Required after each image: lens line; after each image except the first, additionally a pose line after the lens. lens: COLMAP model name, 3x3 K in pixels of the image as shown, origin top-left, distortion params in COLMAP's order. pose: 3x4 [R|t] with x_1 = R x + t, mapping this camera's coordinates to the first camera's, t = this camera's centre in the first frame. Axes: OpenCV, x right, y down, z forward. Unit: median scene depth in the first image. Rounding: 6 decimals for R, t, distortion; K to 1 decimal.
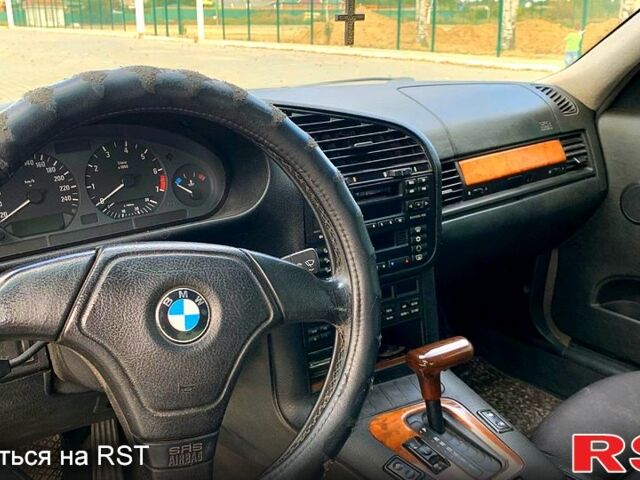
lens RADIAL K [[658.3, 0, 320.0], [0, 658.3, 240.0], [0, 0, 1]] dist [0.162338, -0.519170]
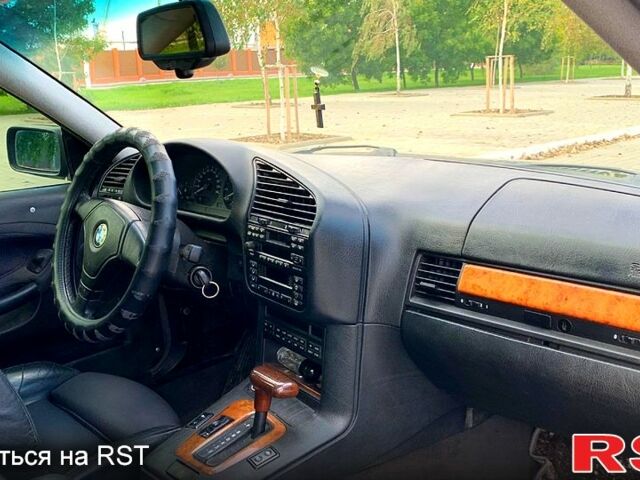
lens RADIAL K [[658.3, 0, 320.0], [0, 658.3, 240.0], [0, 0, 1]] dist [0.162338, -0.519170]
pose [[0.096423, 0.233291, -0.967615, 1.294445], [-0.286712, 0.937449, 0.197447, -0.331728], [0.953152, 0.258388, 0.157279, 0.828510]]
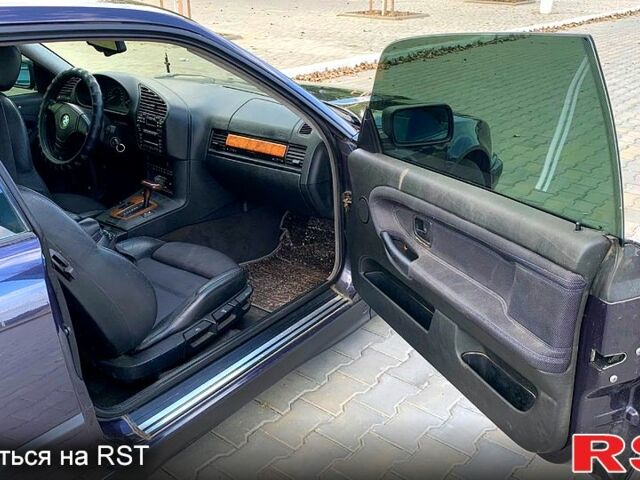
lens RADIAL K [[658.3, 0, 320.0], [0, 658.3, 240.0], [0, 0, 1]] dist [0.162338, -0.519170]
pose [[0.230720, 0.378779, -0.896267, 2.982131], [-0.316957, 0.900135, 0.298822, -0.692434], [0.919949, 0.215134, 0.327736, 0.787923]]
